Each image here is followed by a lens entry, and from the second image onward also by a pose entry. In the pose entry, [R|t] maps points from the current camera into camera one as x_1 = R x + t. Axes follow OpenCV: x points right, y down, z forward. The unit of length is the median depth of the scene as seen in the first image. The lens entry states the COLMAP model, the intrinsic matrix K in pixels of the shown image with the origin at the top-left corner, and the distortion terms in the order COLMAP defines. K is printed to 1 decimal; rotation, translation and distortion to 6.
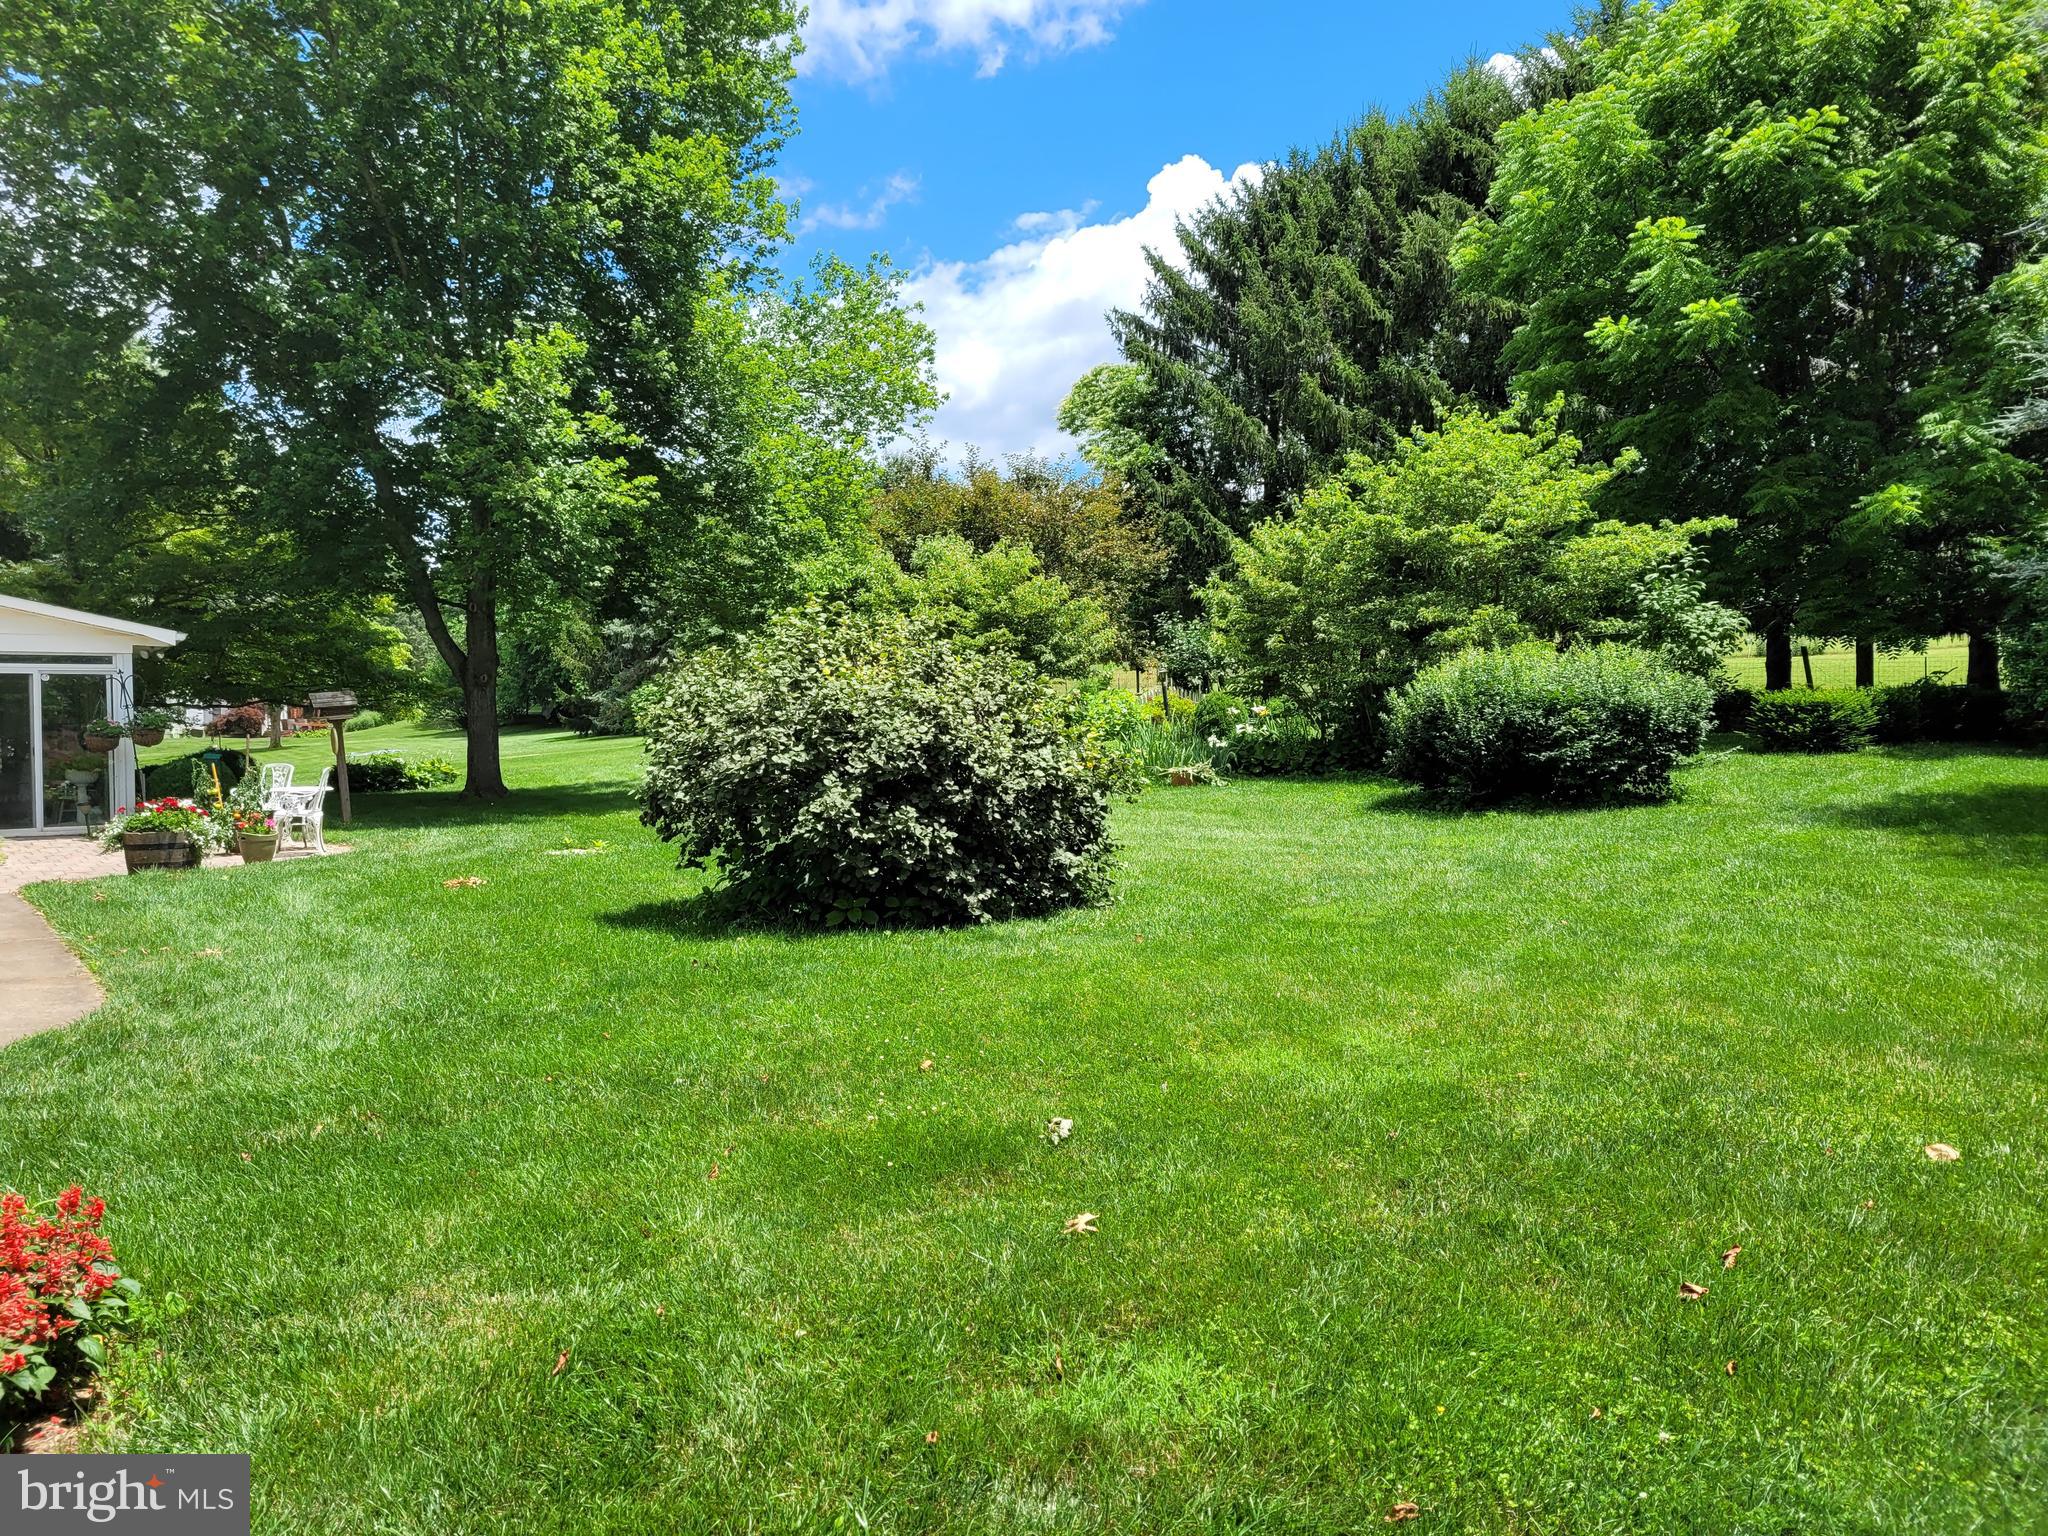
lens RADIAL K [[1552.4, 0, 1007.1], [0, 1552.4, 735.2], [0, 0, 1]] dist [0.050188, -0.023344]
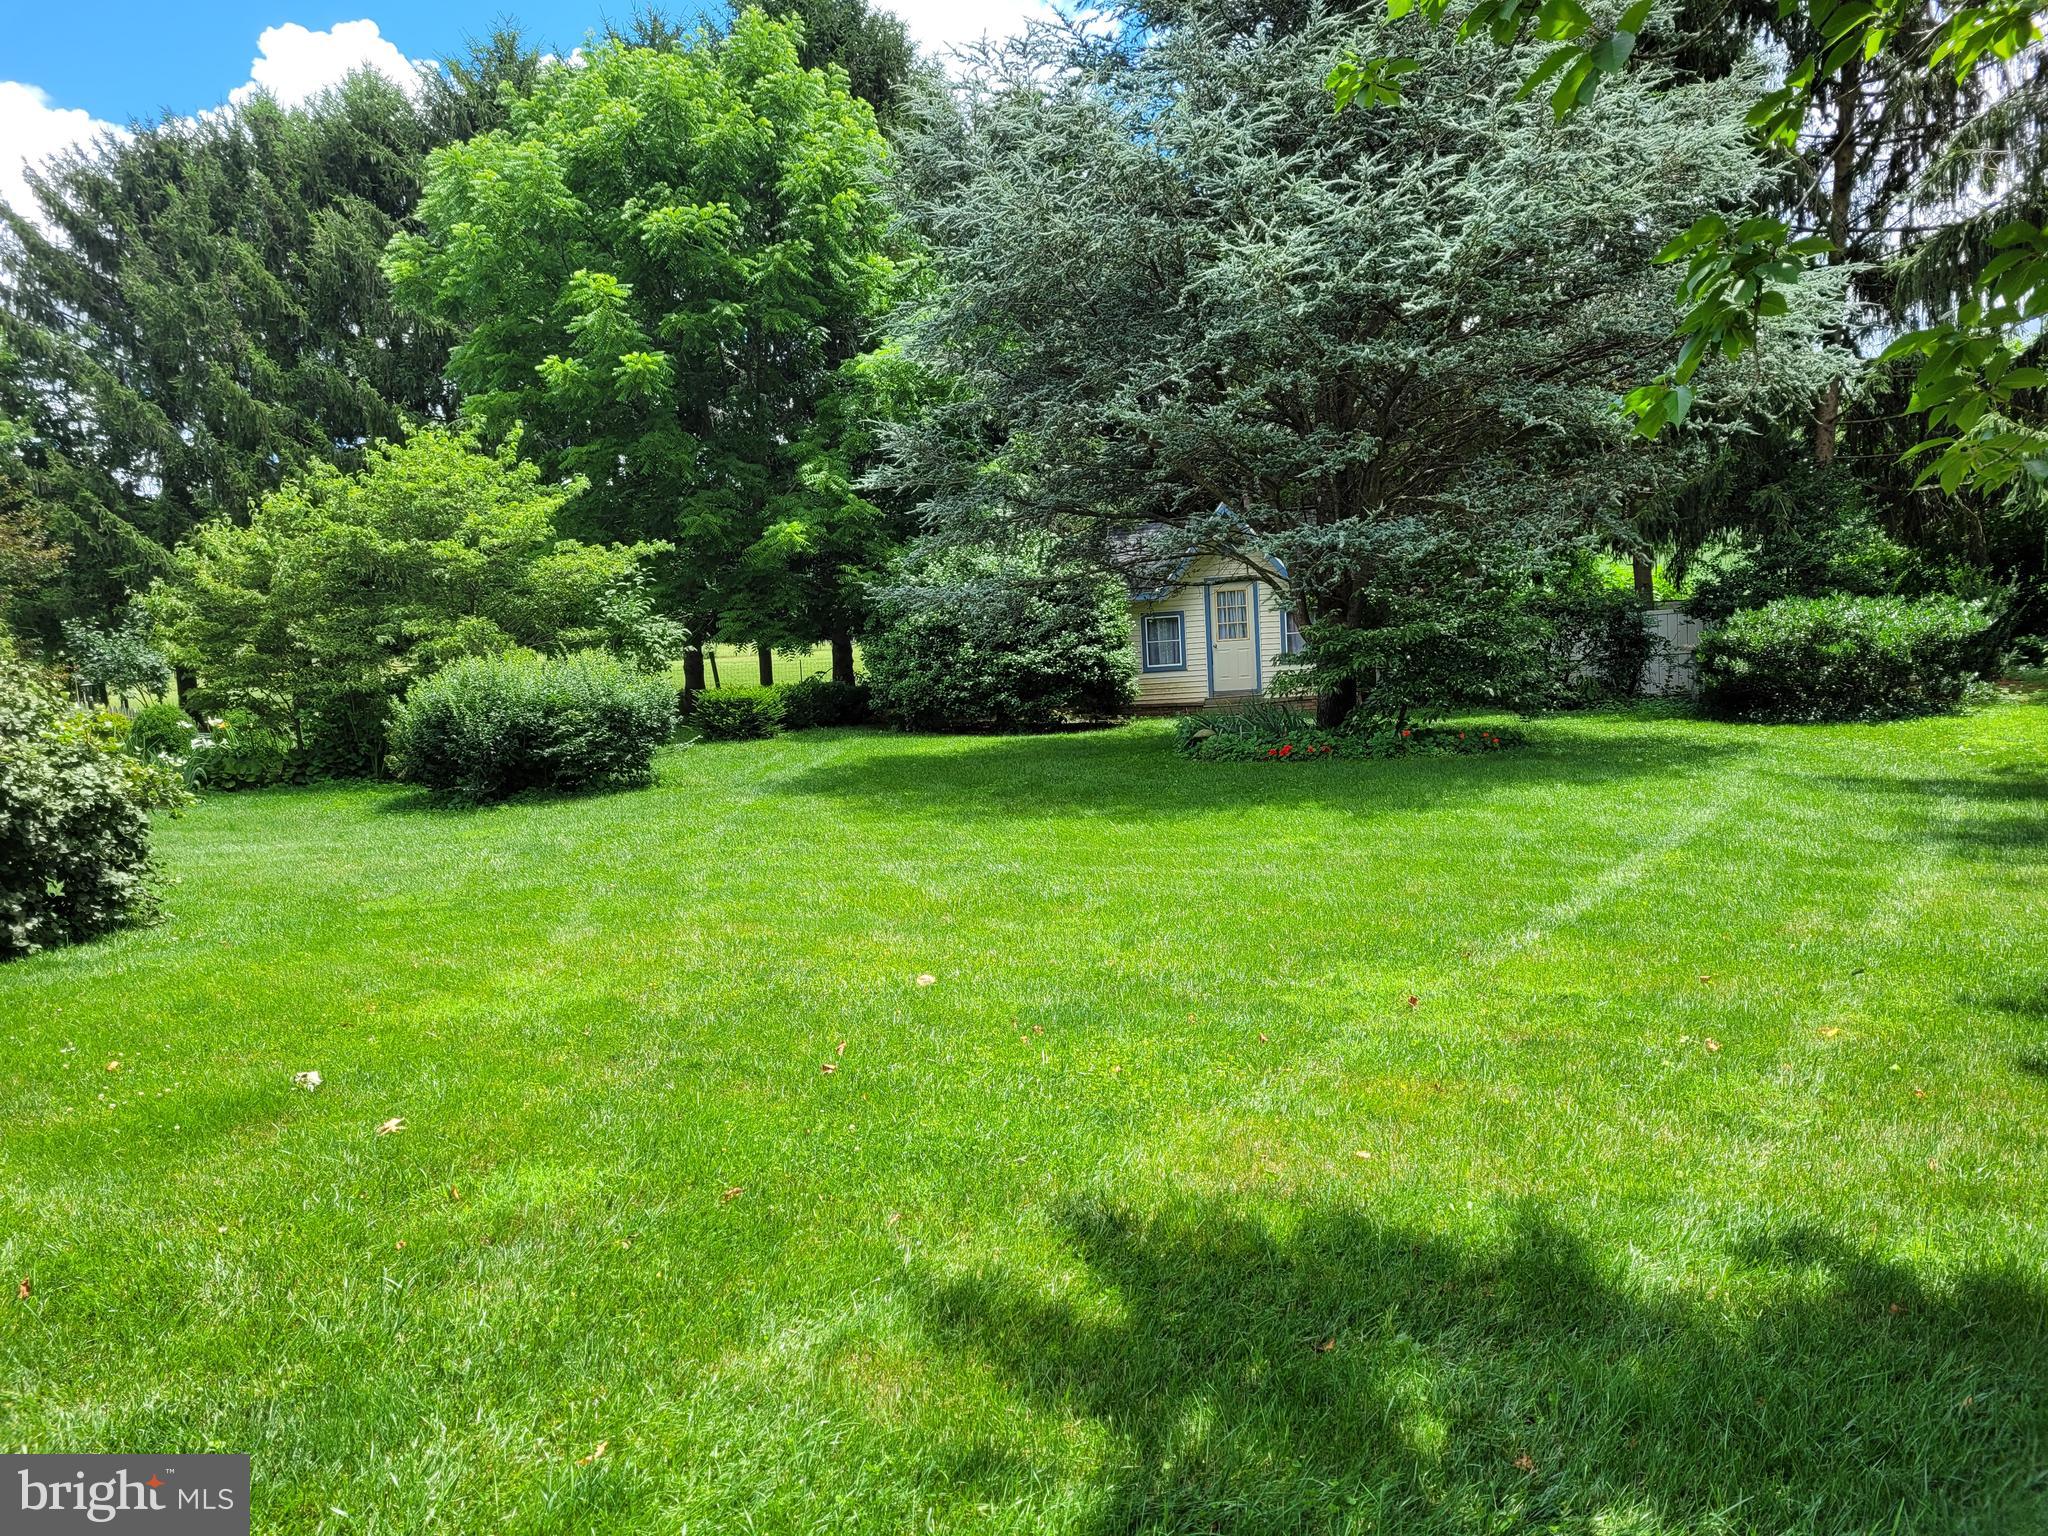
lens RADIAL K [[1552.4, 0, 1025.6], [0, 1552.4, 771.8], [0, 0, 1]] dist [0.050188, -0.023344]
pose [[0.773331, -0.059483, 0.631206, -0.139766], [0.046998, 0.998228, 0.036490, 0.003424], [-0.632258, 0.001447, 0.774757, -0.122424]]
